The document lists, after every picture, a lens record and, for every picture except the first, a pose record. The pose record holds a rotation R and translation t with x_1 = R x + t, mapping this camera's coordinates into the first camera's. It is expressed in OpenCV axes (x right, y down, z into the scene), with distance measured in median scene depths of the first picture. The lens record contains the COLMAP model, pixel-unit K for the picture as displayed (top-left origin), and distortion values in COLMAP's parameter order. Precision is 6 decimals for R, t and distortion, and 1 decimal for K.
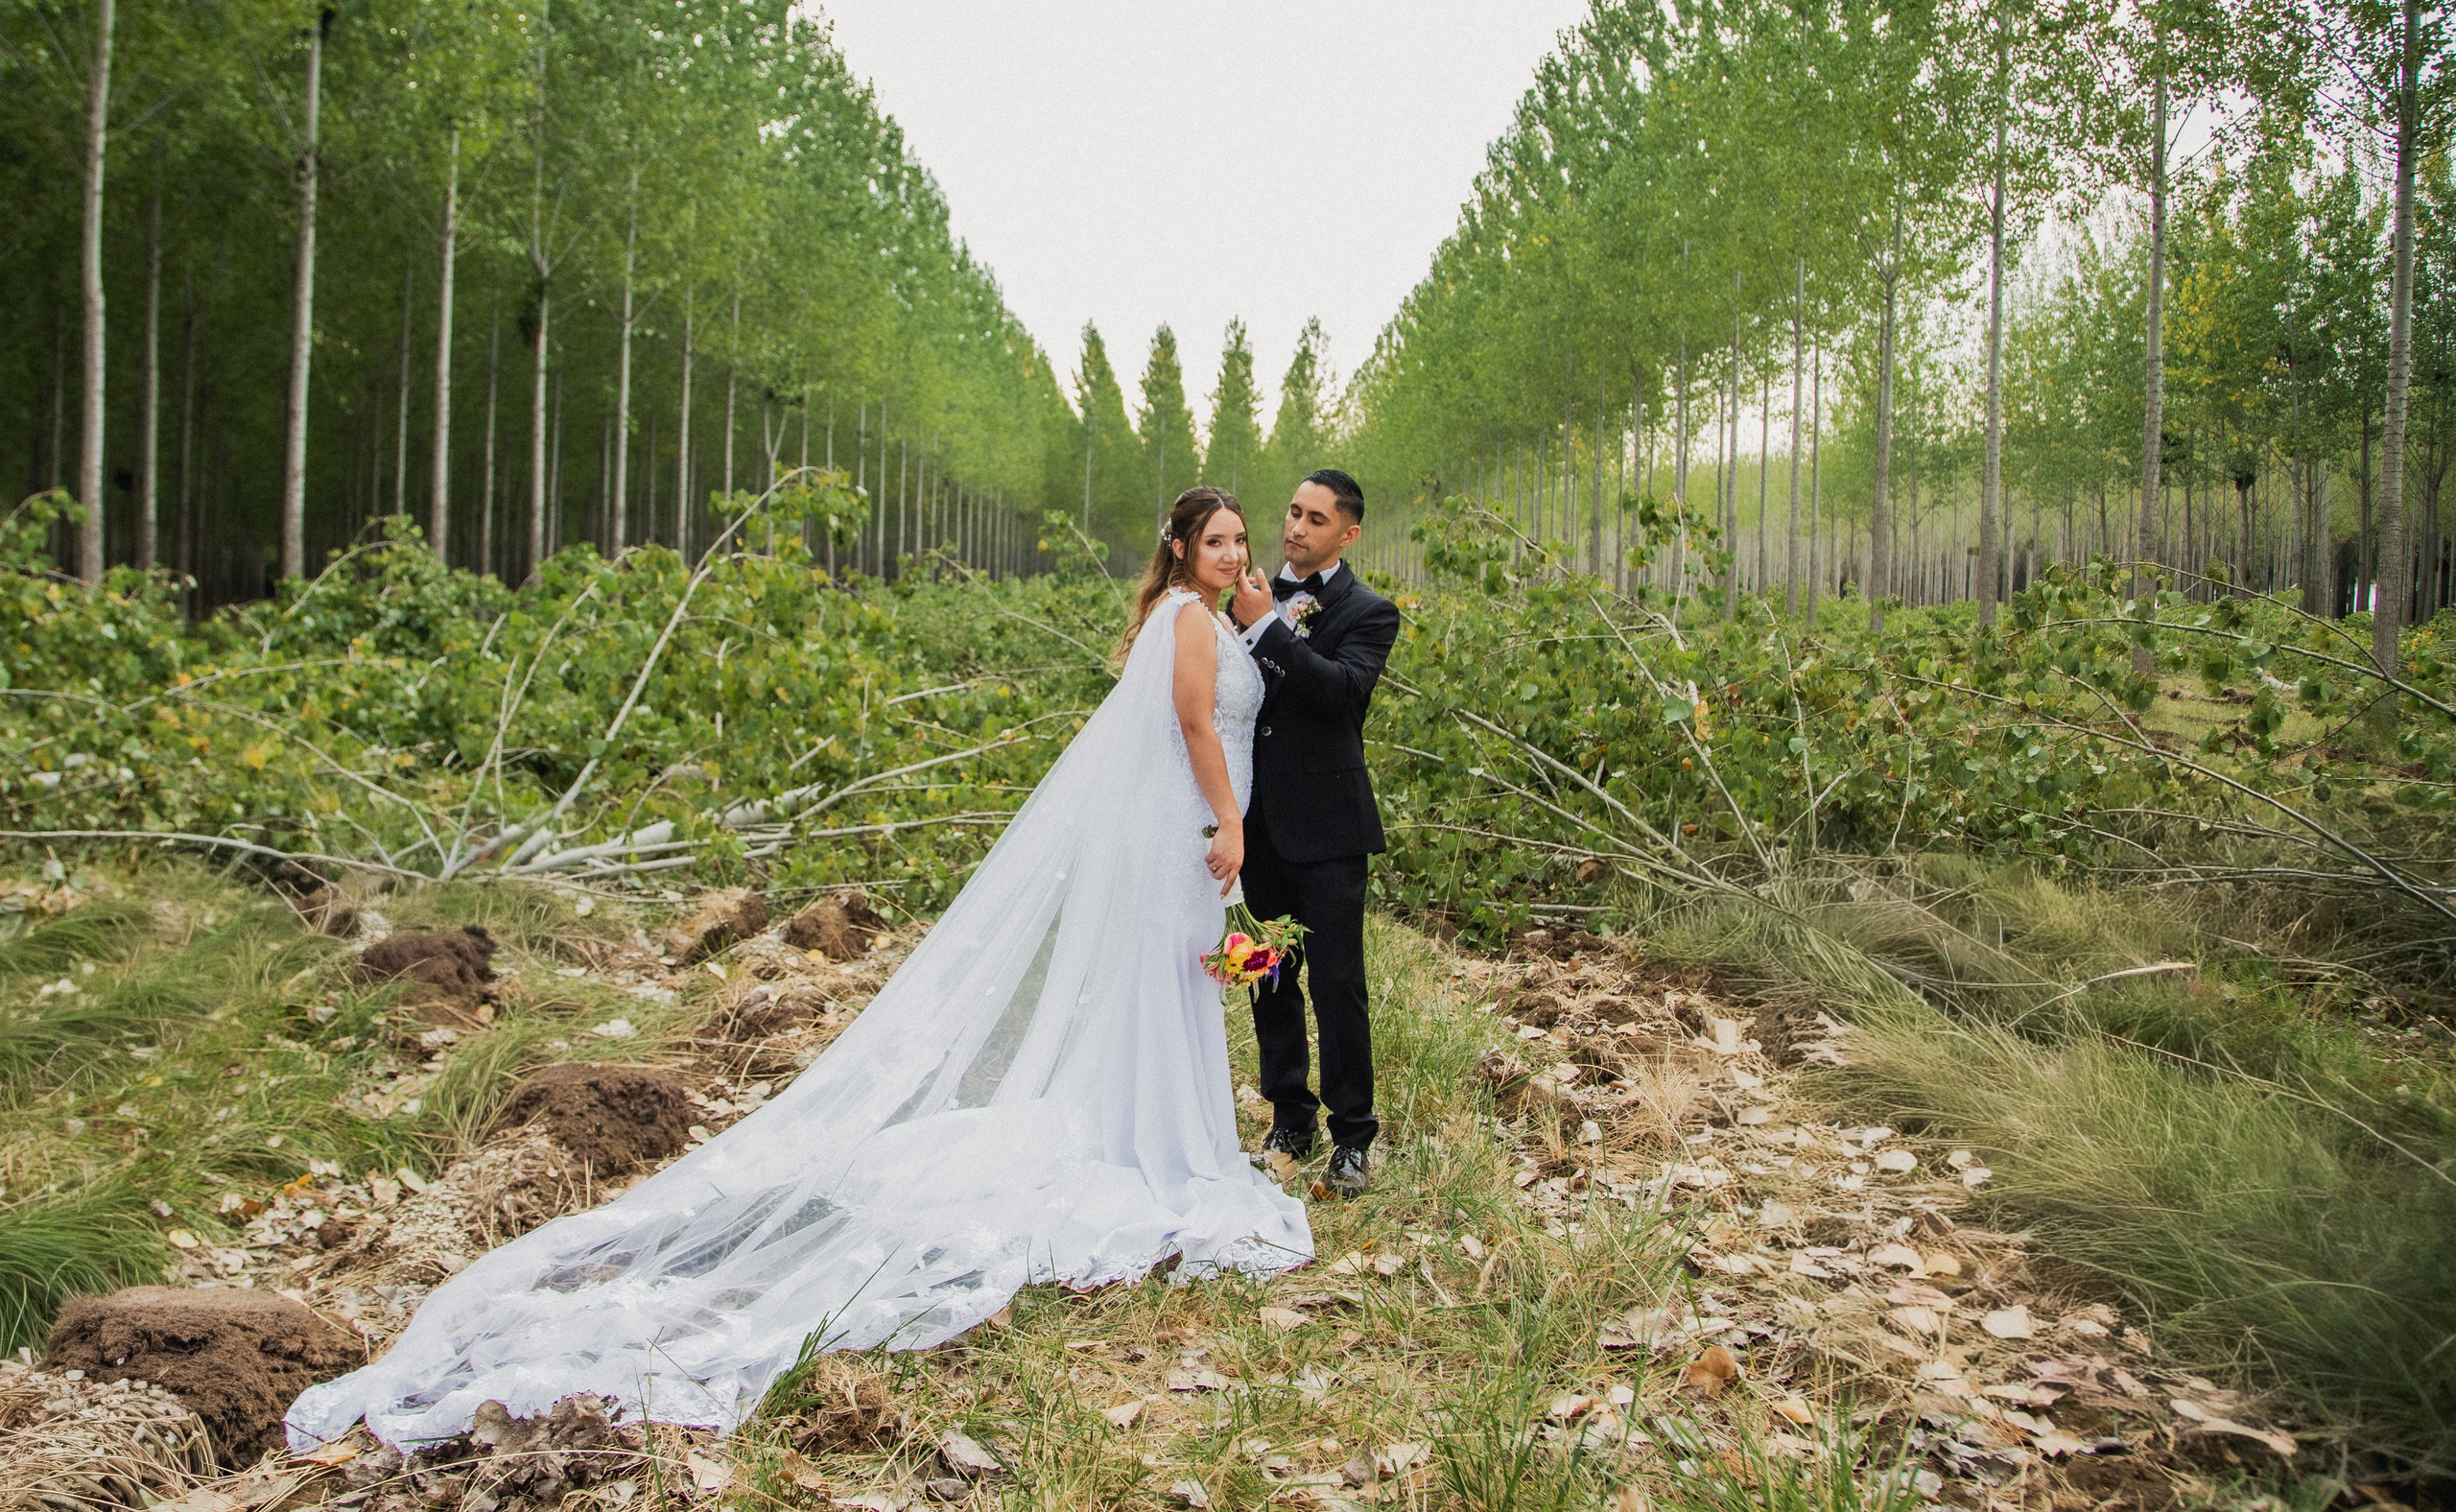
lens RADIAL K [[1912.2, 0, 1129.7], [0, 1912.2, 756.0], [0, 0, 1]] dist [-0.006535, -0.010103]
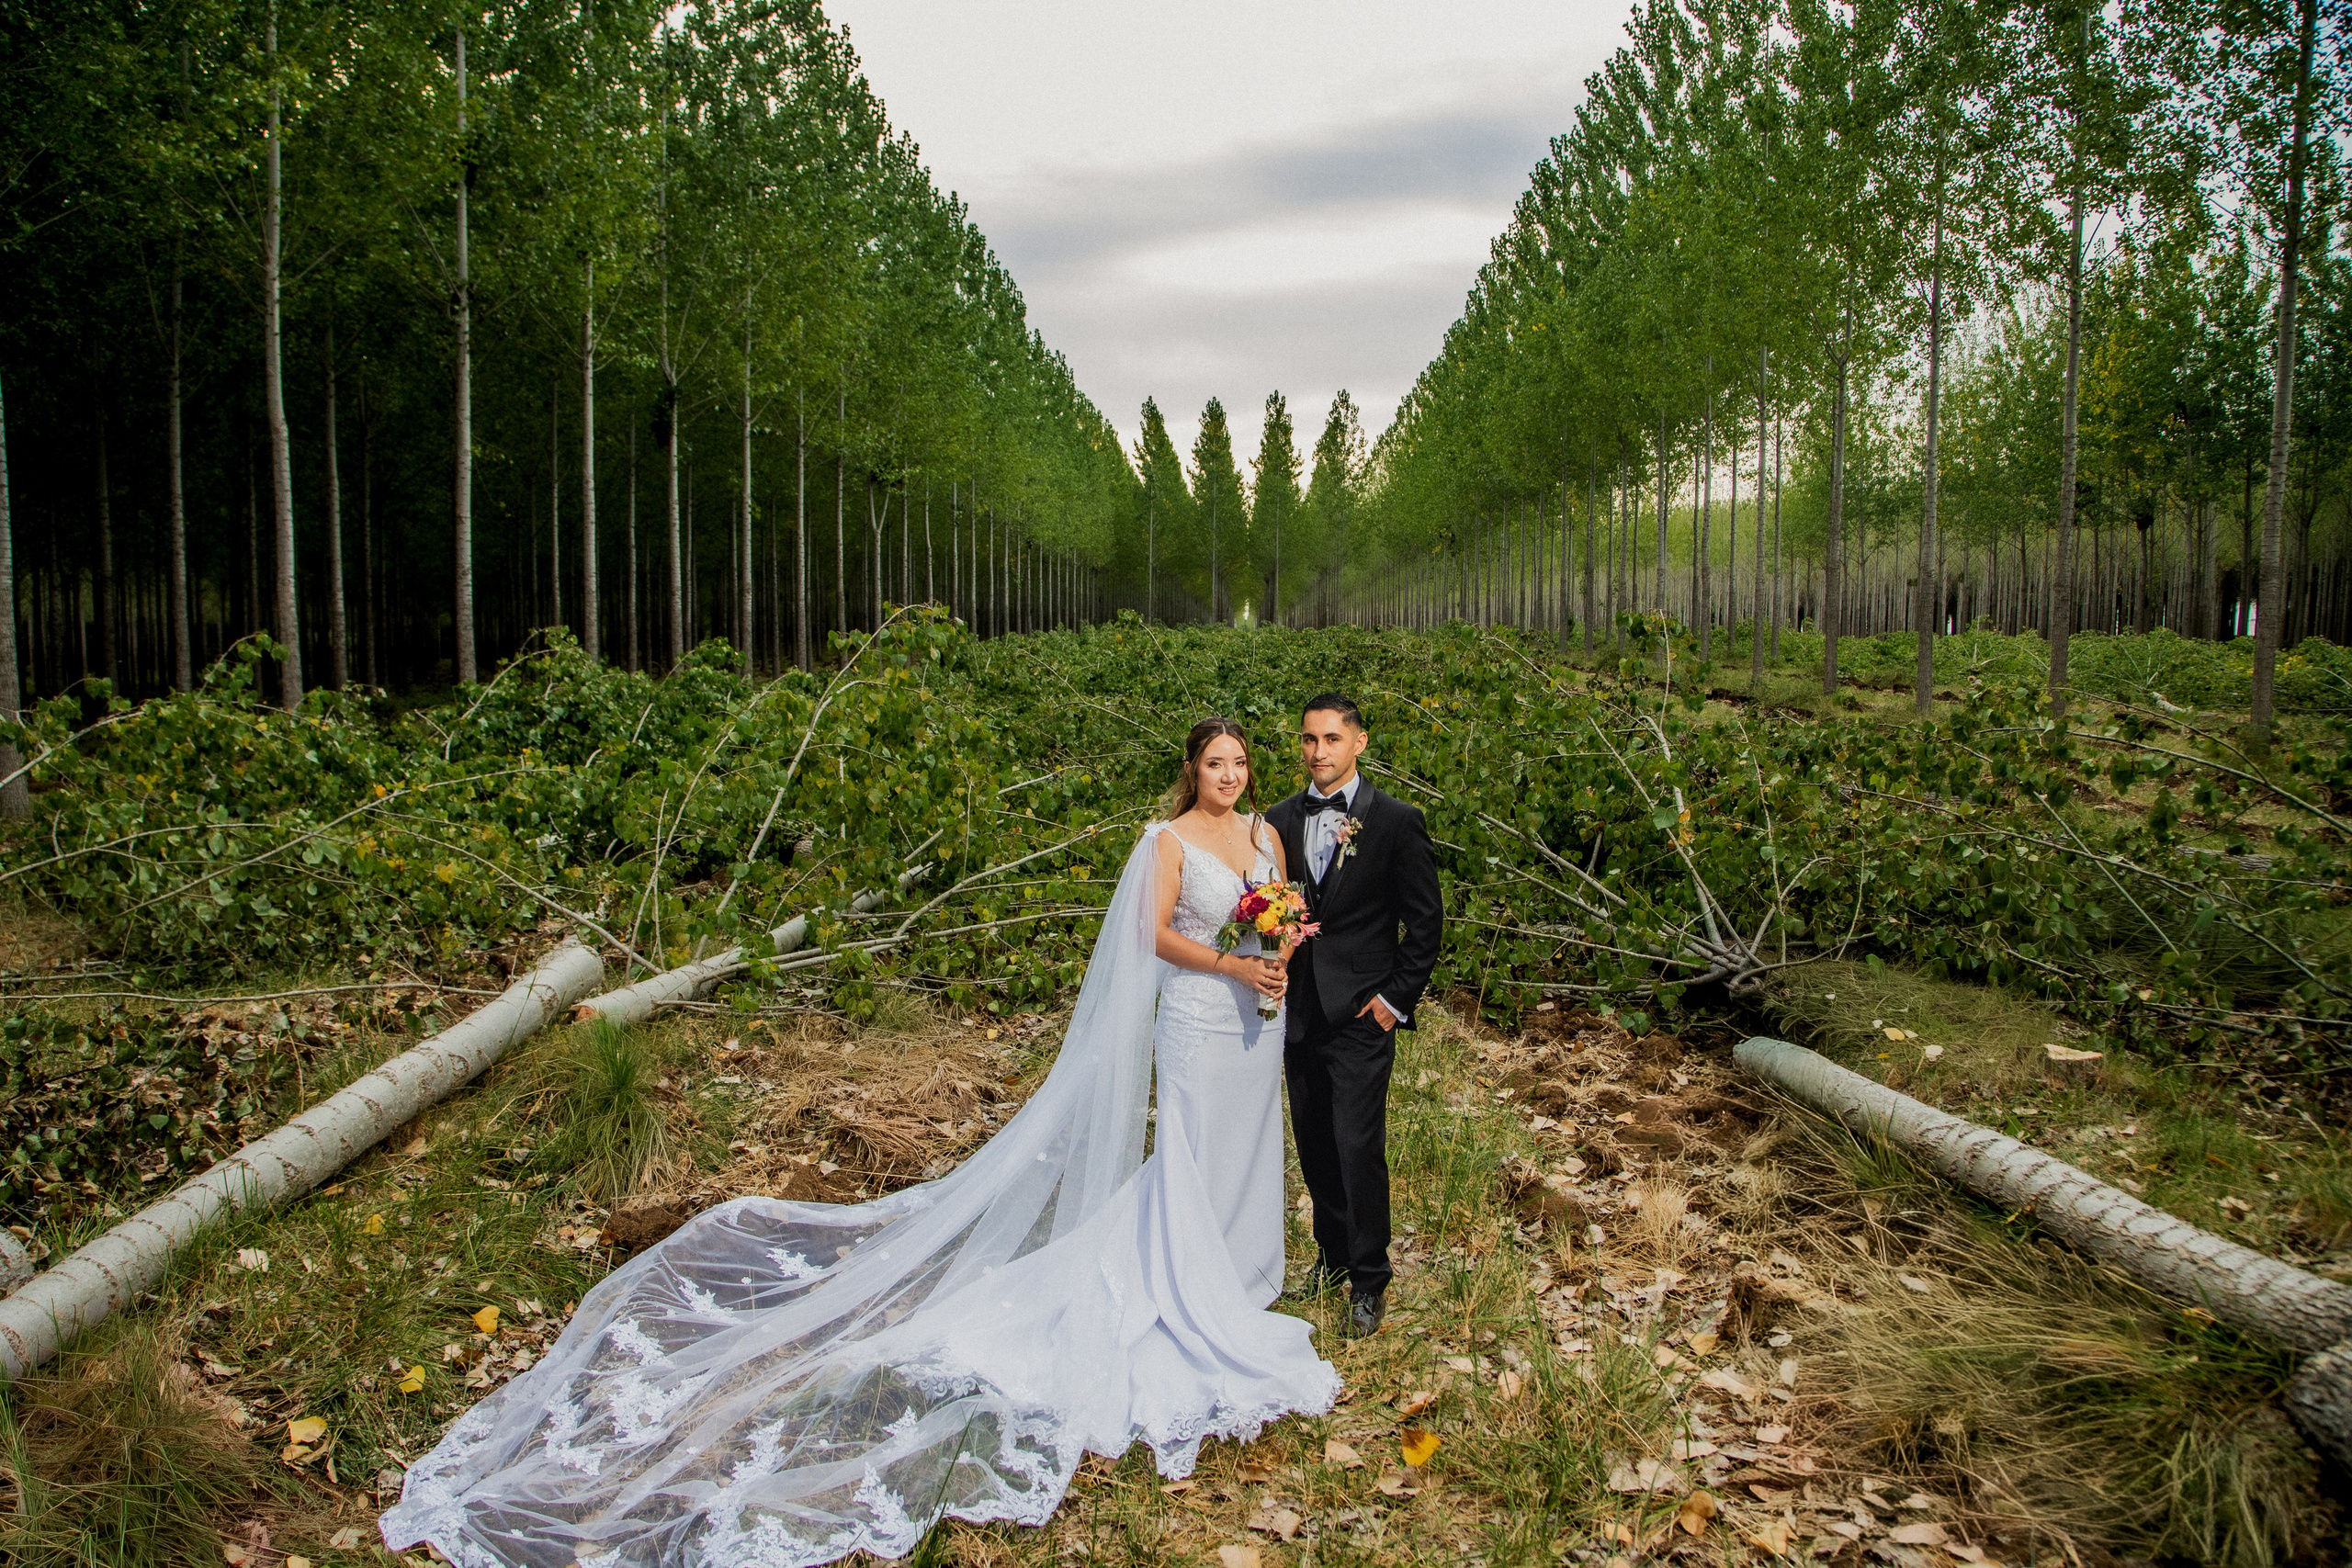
lens RADIAL K [[1630.0, 0, 1177.3], [0, 1630.0, 89.5], [0, 0, 1]] dist [0.003852, -0.019586]
pose [[0.999655, -0.024095, 0.010458, -0.010016], [0.023480, 0.998189, 0.055393, -0.477168], [-0.011774, -0.055128, 0.998410, 0.028595]]
